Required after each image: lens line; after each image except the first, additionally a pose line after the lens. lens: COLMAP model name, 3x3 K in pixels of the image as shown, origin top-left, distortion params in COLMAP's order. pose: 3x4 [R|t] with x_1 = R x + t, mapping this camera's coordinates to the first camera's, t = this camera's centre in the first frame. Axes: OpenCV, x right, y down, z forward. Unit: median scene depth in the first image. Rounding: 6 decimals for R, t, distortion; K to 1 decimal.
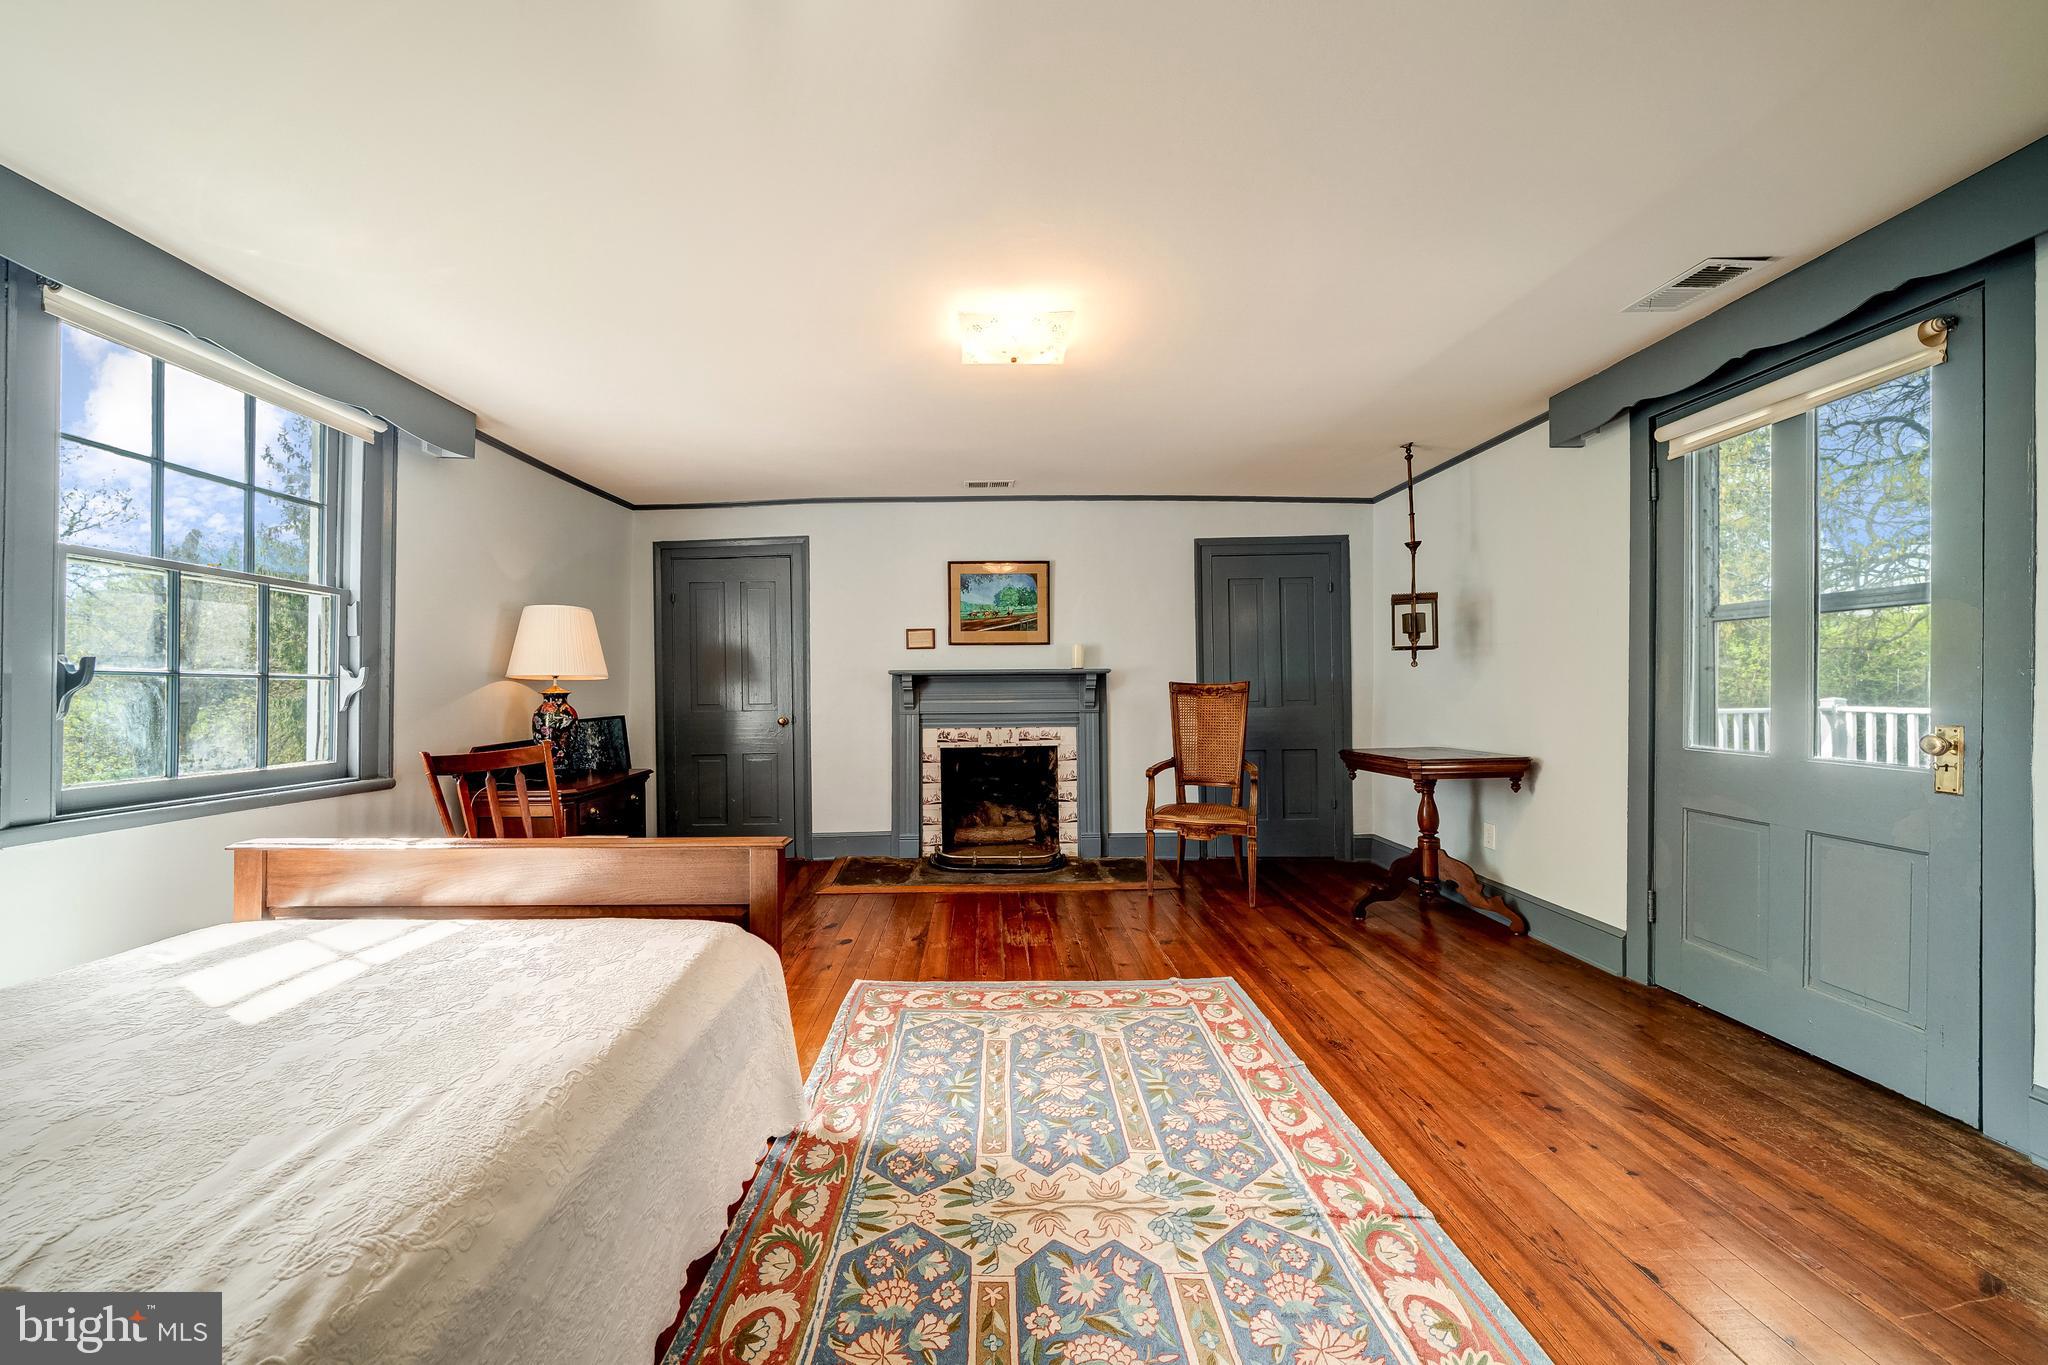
lens RADIAL K [[704.2, 0, 1006.2], [0, 704.2, 693.0], [0, 0, 1]] dist [-0.005240, 0.000420]
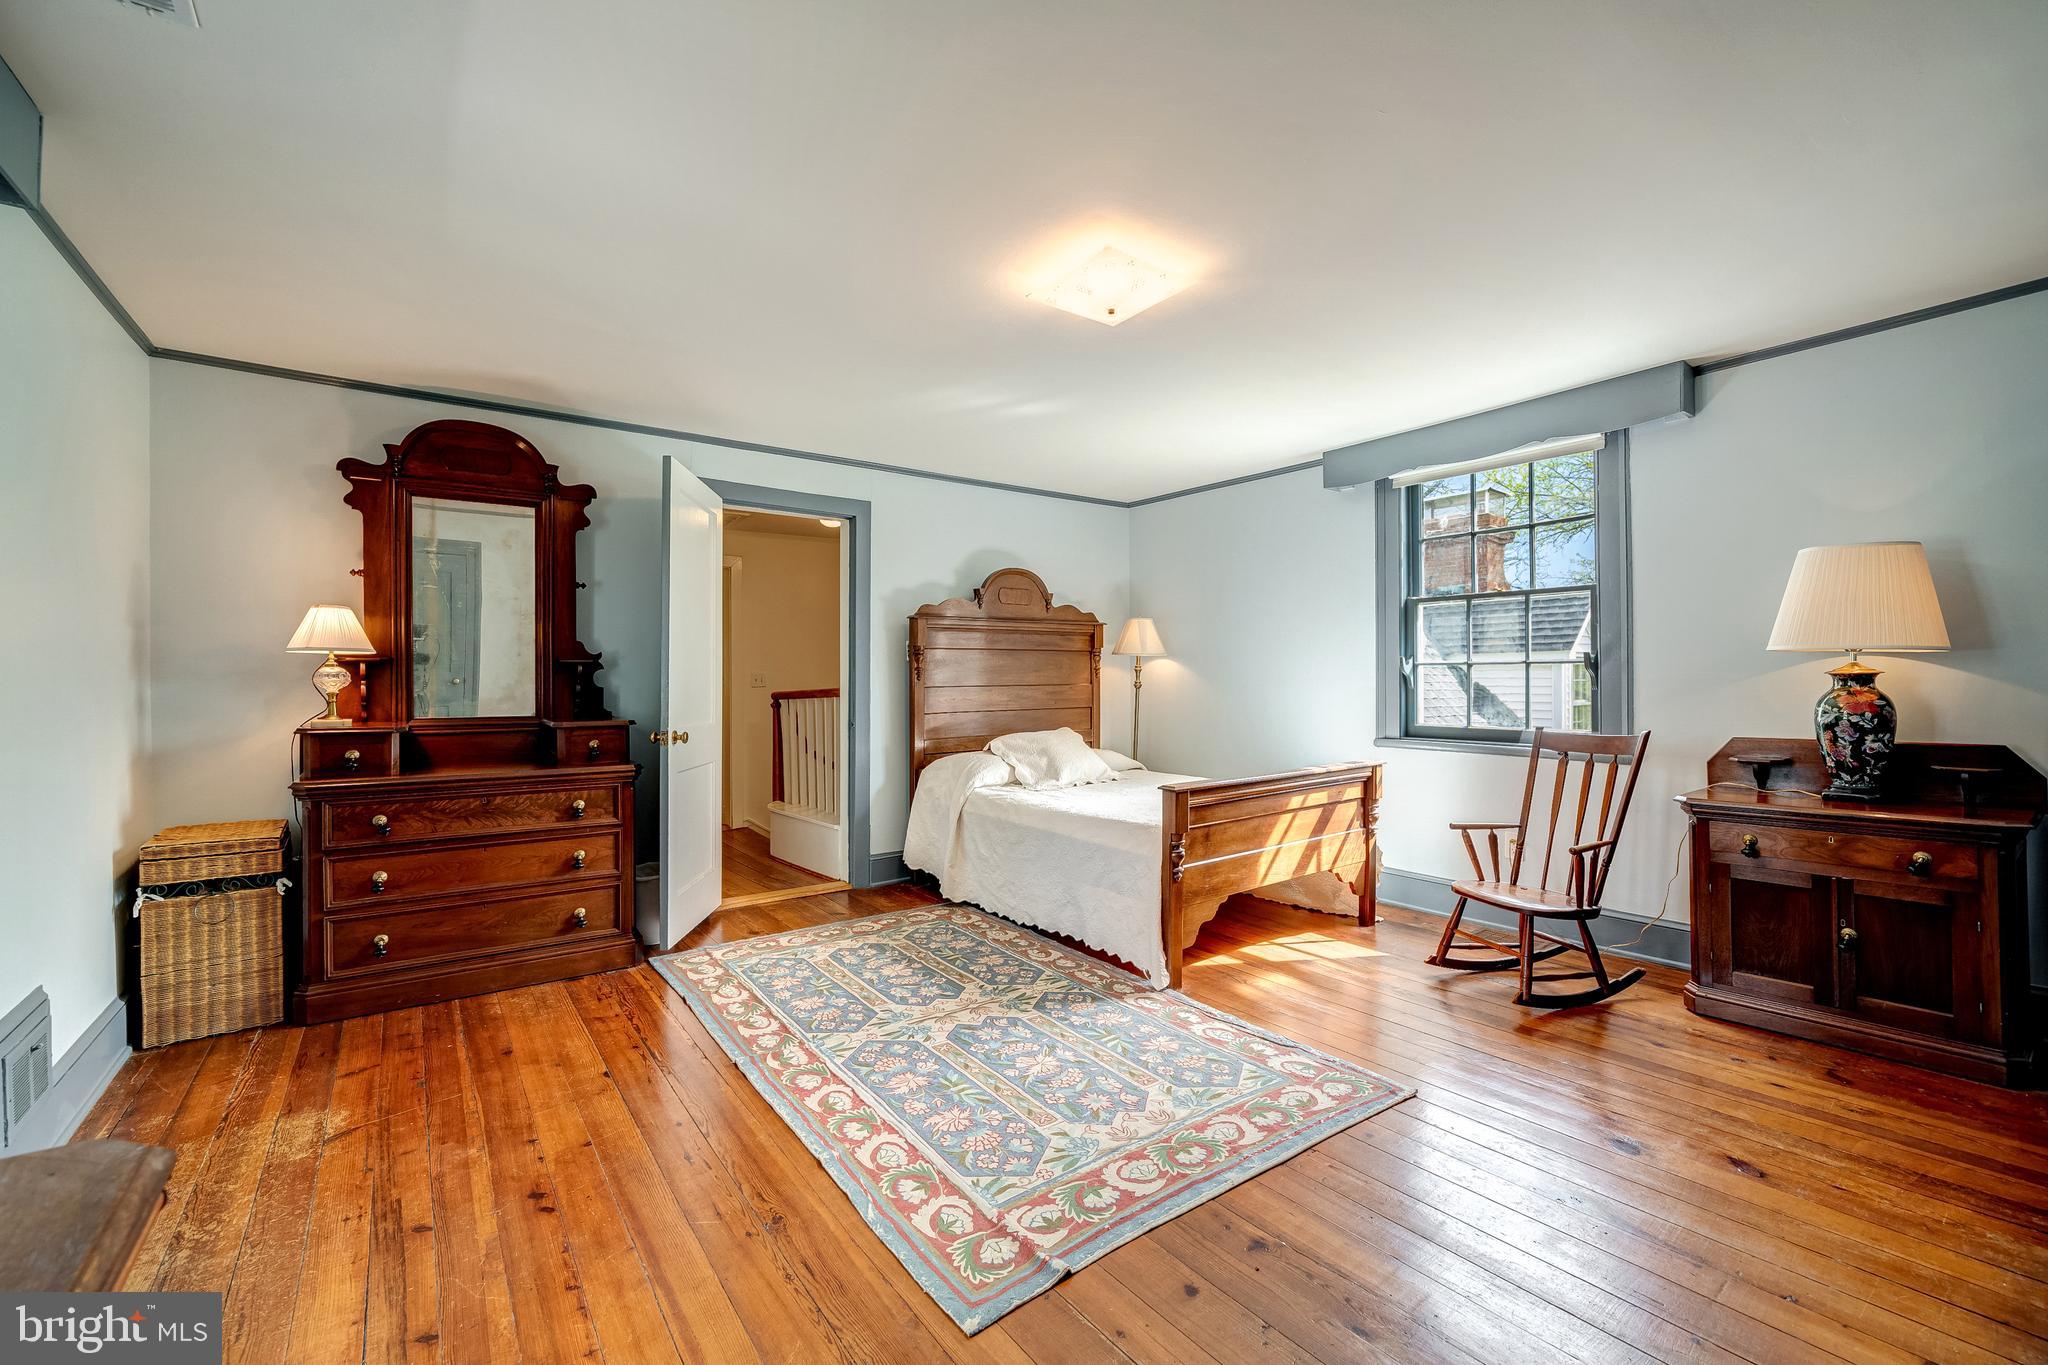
lens RADIAL K [[836.5, 0, 1016.3], [0, 836.5, 675.9], [0, 0, 1]] dist [0.016661, 0.000074]
pose [[-0.813766, 0.013493, -0.581036, 0.952070], [0.014151, 0.999894, 0.003401, -0.027711], [0.581020, -0.005455, -0.813871, 2.302843]]
